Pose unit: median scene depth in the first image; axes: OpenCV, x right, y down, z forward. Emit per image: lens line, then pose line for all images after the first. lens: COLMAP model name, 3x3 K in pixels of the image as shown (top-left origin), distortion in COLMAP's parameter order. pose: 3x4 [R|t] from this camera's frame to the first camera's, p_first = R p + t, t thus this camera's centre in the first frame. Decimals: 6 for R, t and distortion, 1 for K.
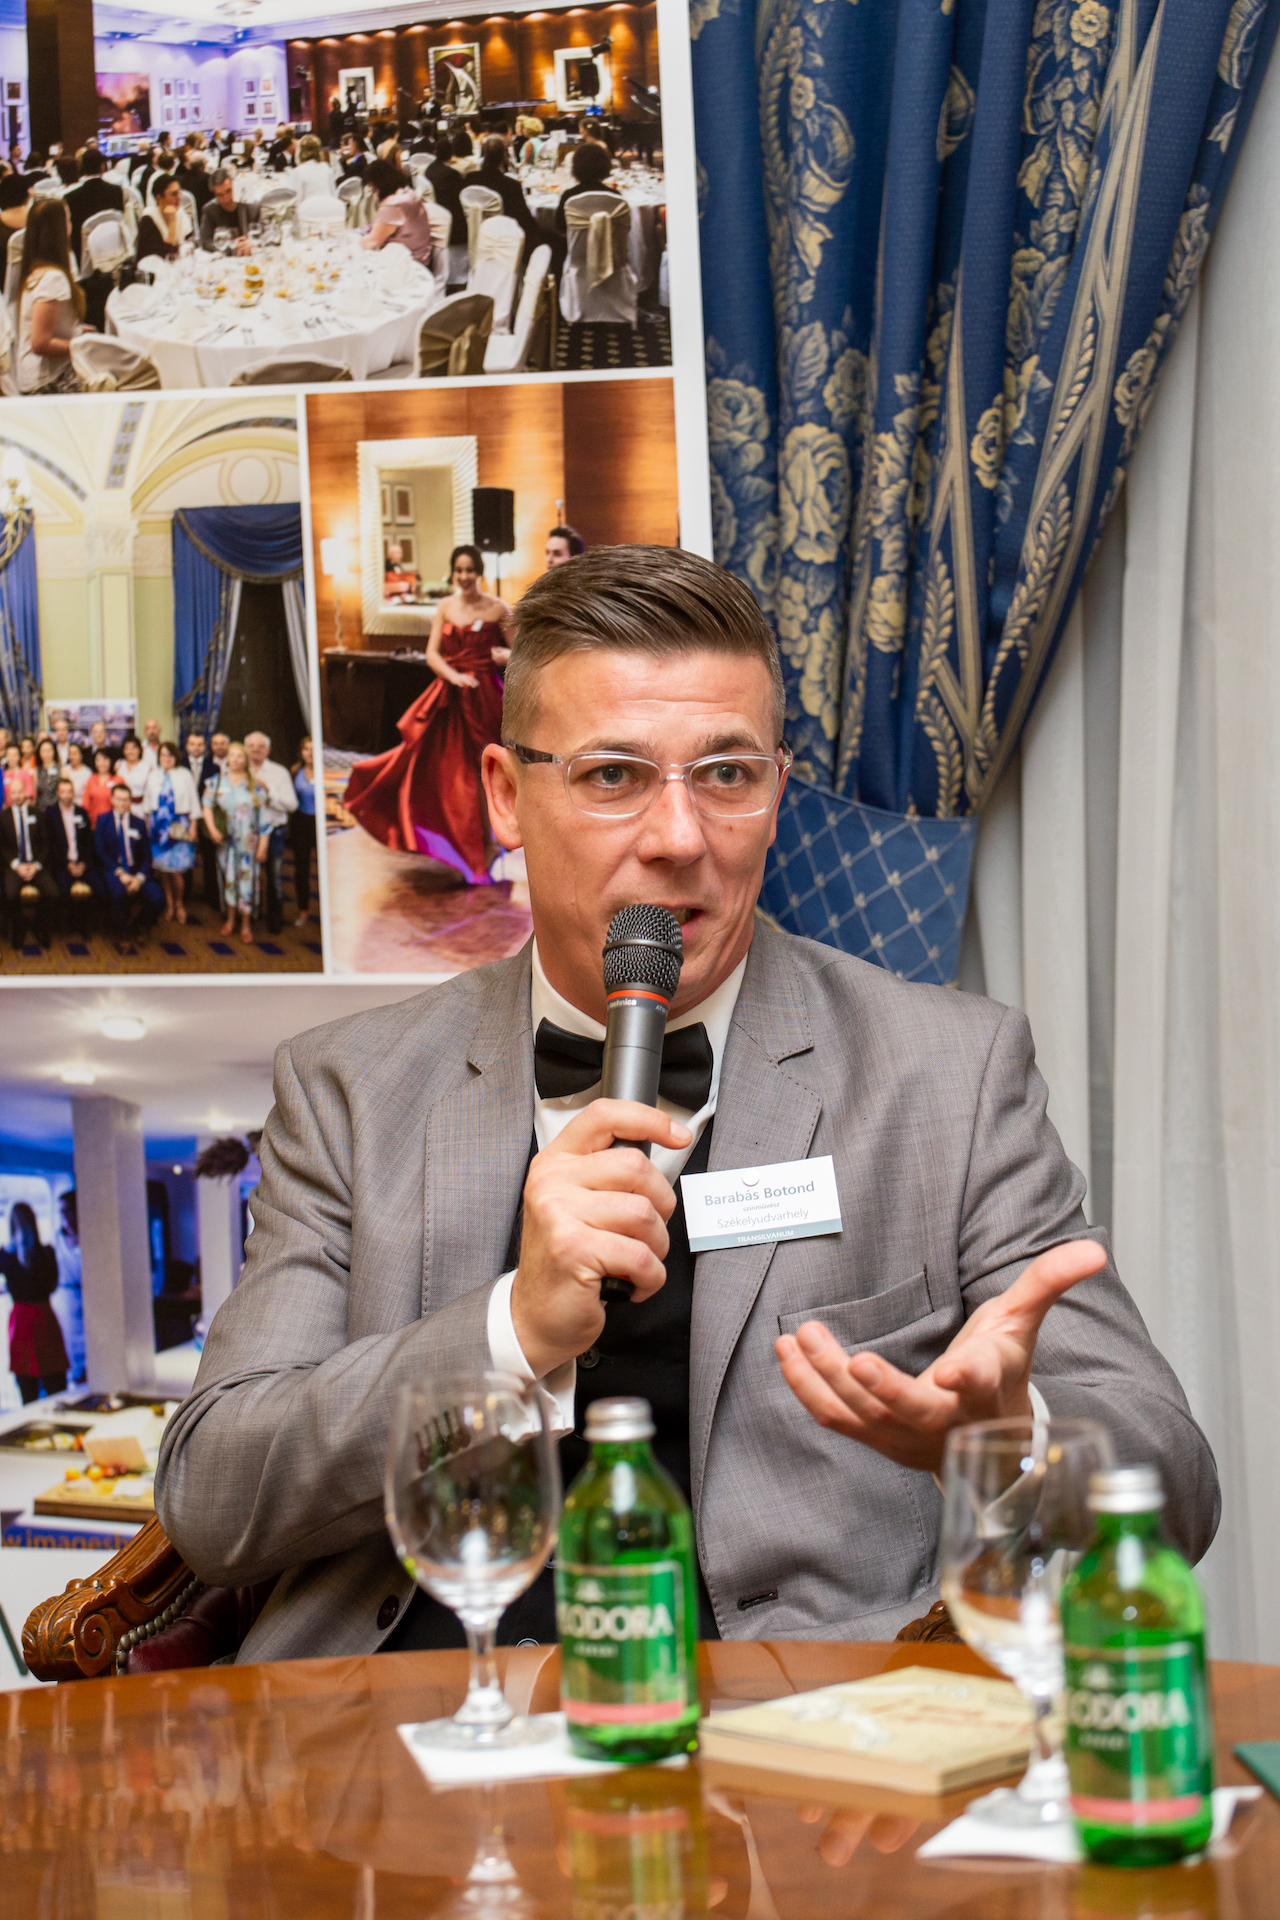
lens RADIAL K [[6215.8, 0, 664.9], [0, 6215.8, 902.5], [0, 0, 1]] dist [0.116639, 0.000000]
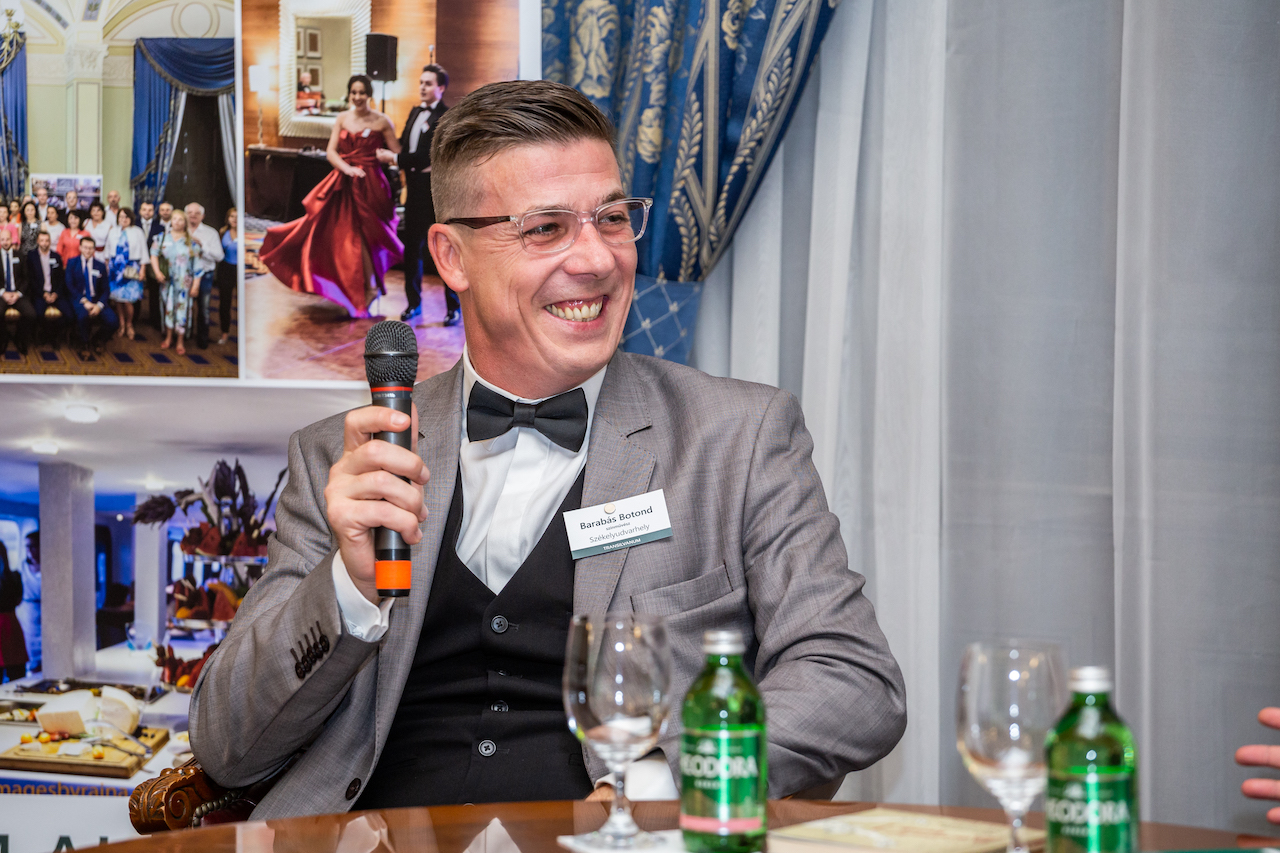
lens RADIAL K [[5733.1, 0, 590.4], [0, 5733.1, 453.3], [0, 0, 1]] dist [1.045280, 0.000000]
pose [[0.987937, 0.028725, 0.152169, -0.172771], [-0.029982, 0.999533, 0.005968, 0.018108], [-0.151926, -0.010459, 0.988337, -0.287312]]
